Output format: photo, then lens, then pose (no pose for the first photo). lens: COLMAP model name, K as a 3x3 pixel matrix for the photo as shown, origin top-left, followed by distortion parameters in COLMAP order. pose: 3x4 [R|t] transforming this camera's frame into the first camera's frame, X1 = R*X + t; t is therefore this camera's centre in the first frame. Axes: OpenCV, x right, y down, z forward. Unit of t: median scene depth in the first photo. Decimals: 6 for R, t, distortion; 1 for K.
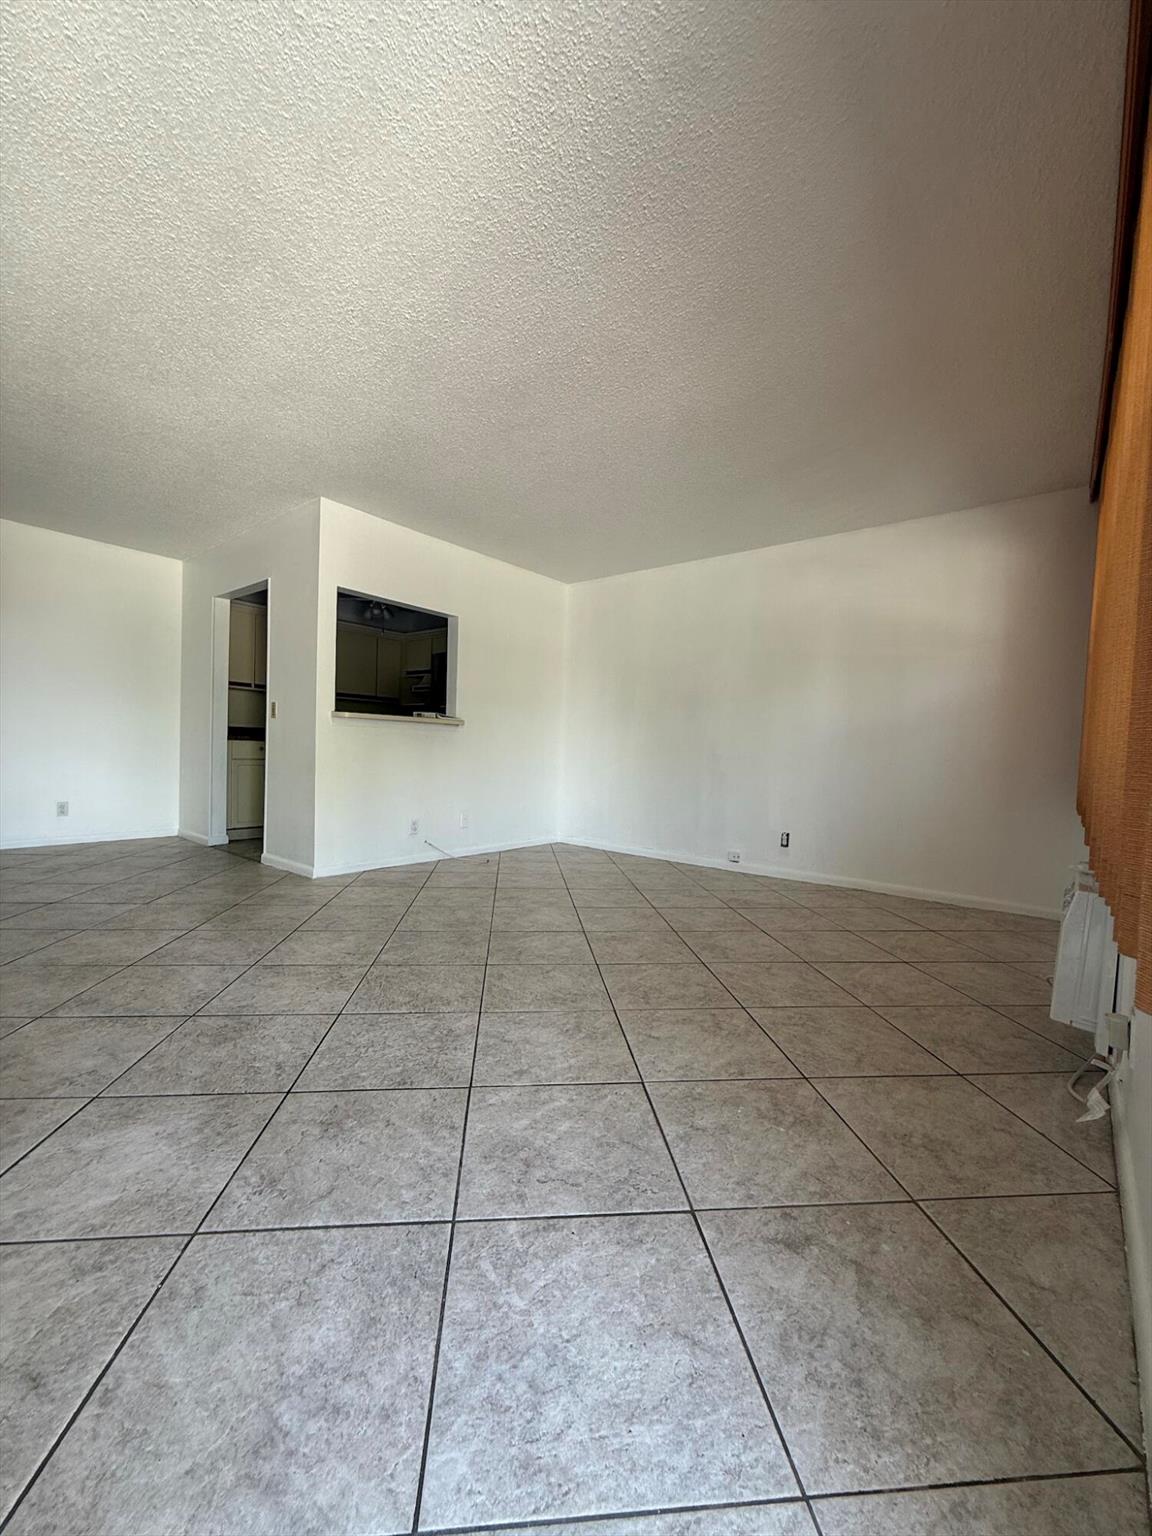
lens RADIAL K [[612.6, 0, 576.9], [0, 612.6, 771.8], [0, 0, 1]] dist [-0.000290, -0.000523]
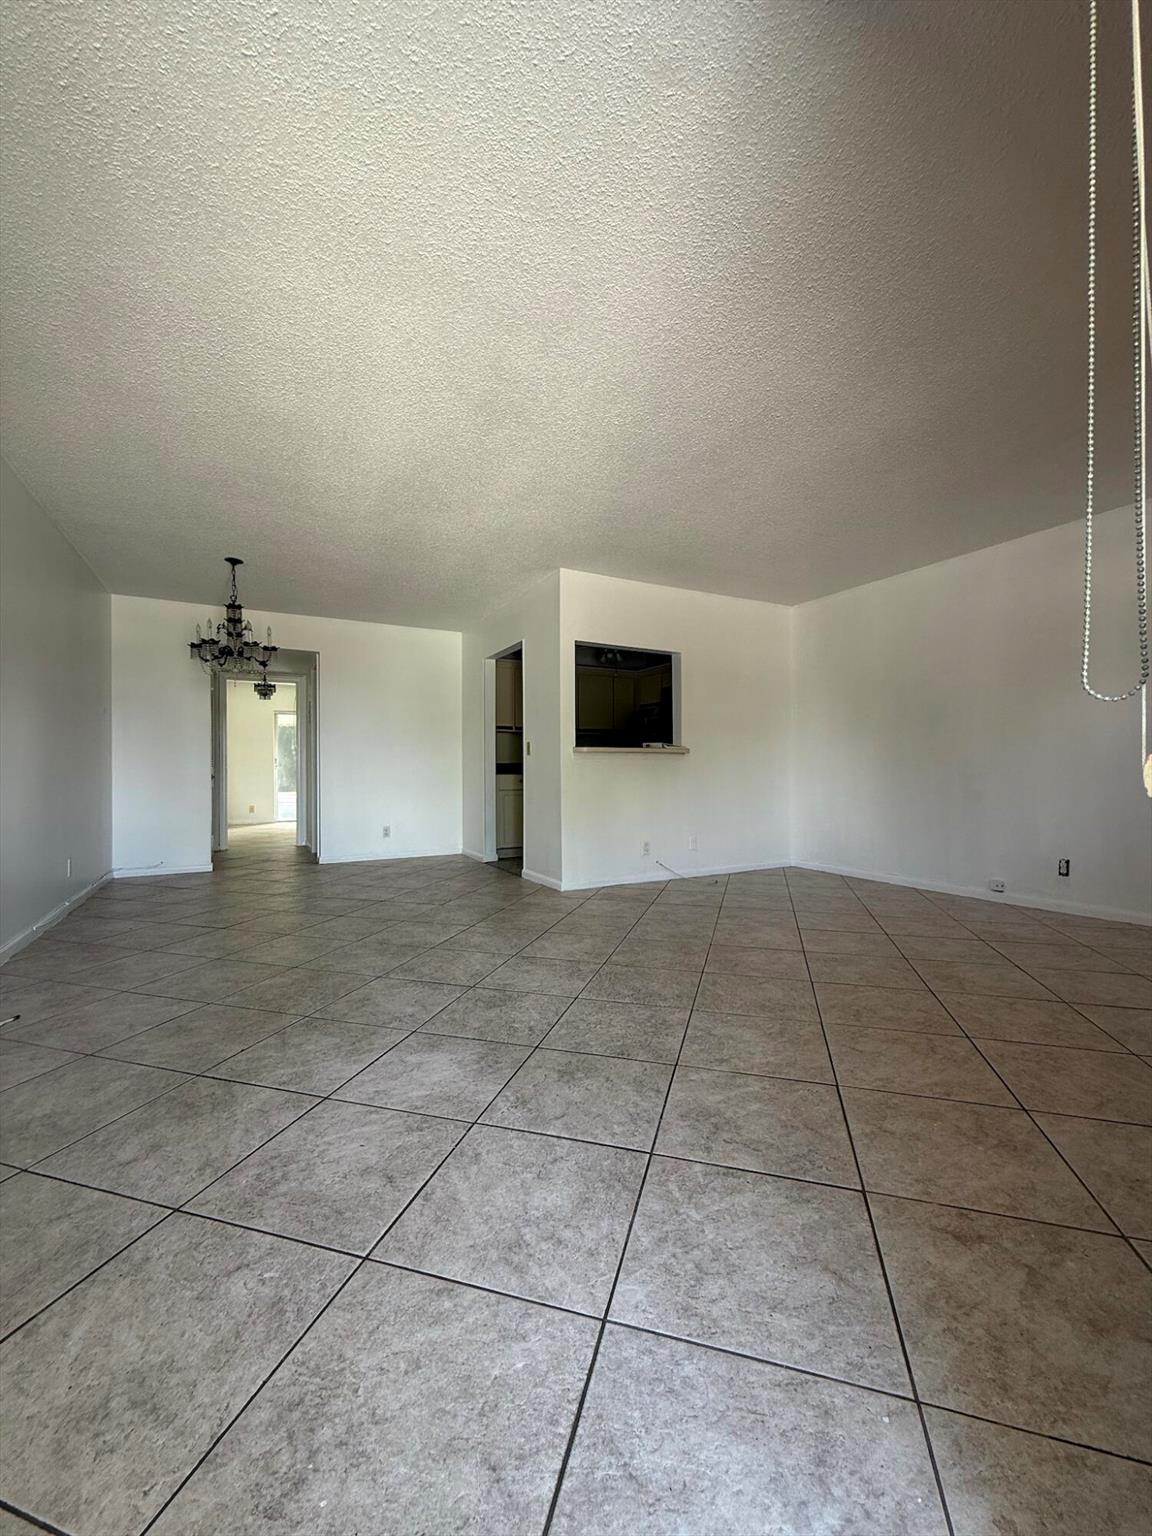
lens RADIAL K [[612.6, 0, 576.3], [0, 612.6, 773.1], [0, 0, 1]] dist [-0.000290, -0.000523]
pose [[0.923944, -0.036802, -0.380752, 0.098978], [0.022140, 0.998838, -0.042818, 0.000721], [0.381886, 0.031132, 0.923685, -0.149882]]
